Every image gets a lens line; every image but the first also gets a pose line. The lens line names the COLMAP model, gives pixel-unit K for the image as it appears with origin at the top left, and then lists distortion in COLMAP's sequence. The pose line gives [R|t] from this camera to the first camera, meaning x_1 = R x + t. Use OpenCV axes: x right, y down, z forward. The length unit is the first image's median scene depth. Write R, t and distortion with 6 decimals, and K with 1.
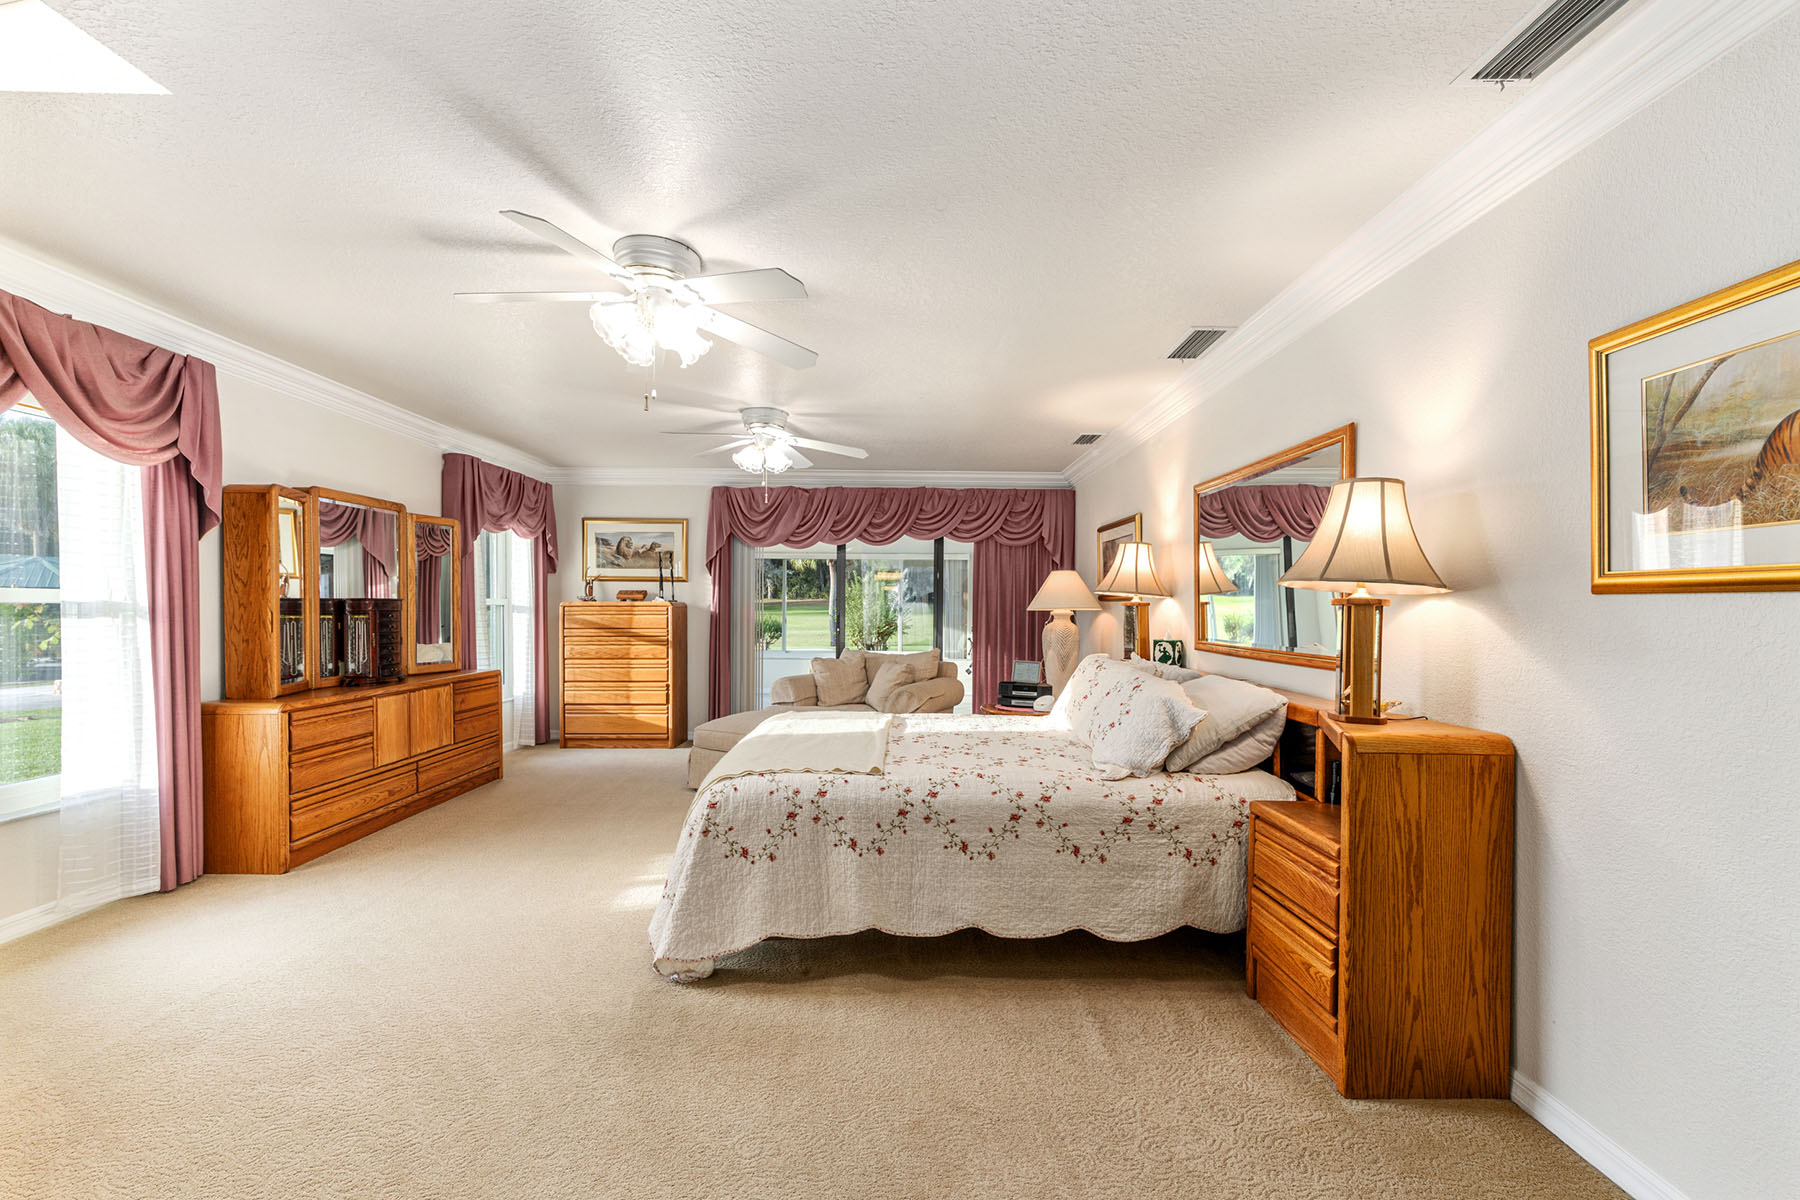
lens RADIAL K [[721.1, 0, 890.8], [0, 721.1, 613.7], [0, 0, 1]] dist [-0.003387, 0.000828]
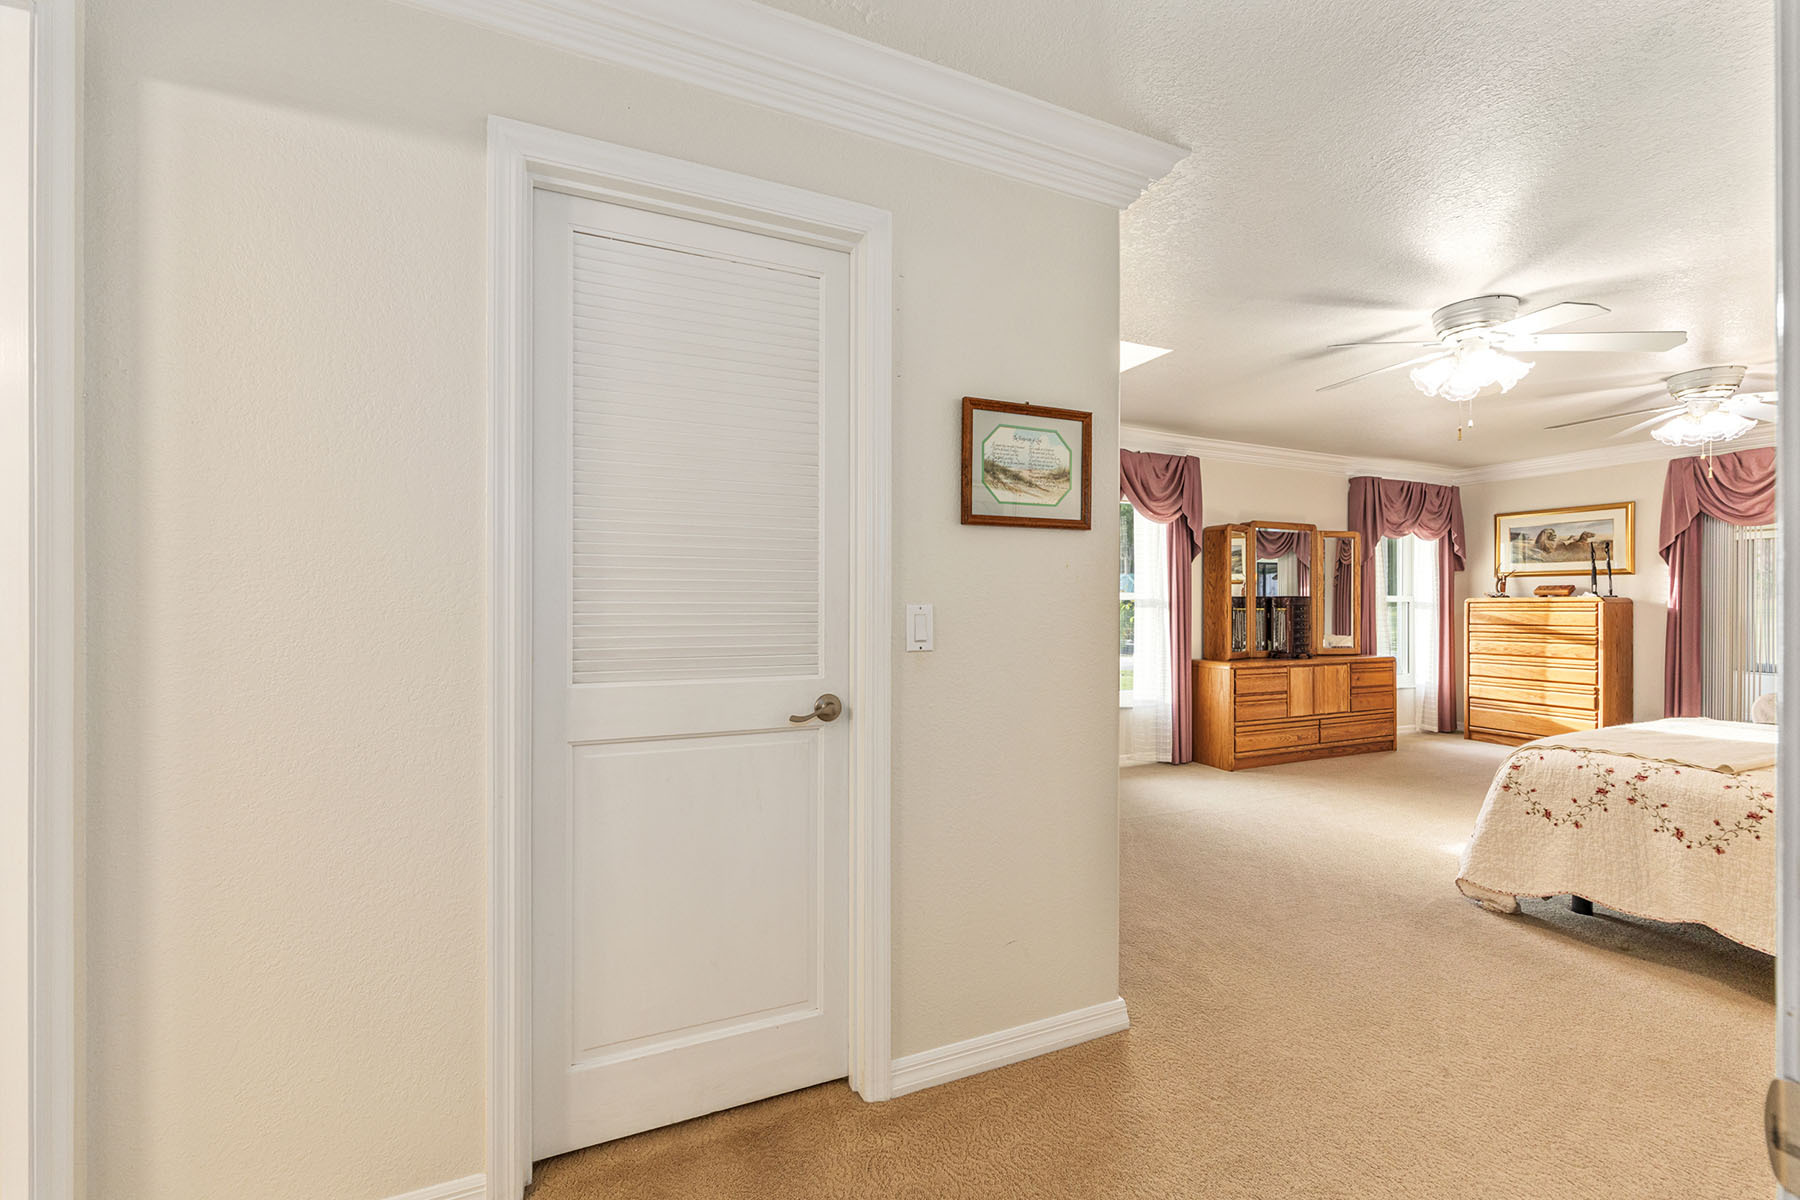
lens RADIAL K [[785.5, 0, 892.6], [0, 785.5, 608.3], [0, 0, 1]] dist [0.004401, 0.000866]
pose [[0.402062, 0.000601, -0.915612, 0.402035], [-0.011410, 0.999925, -0.004354, 0.019656], [0.915541, 0.012198, 0.402039, -0.345170]]
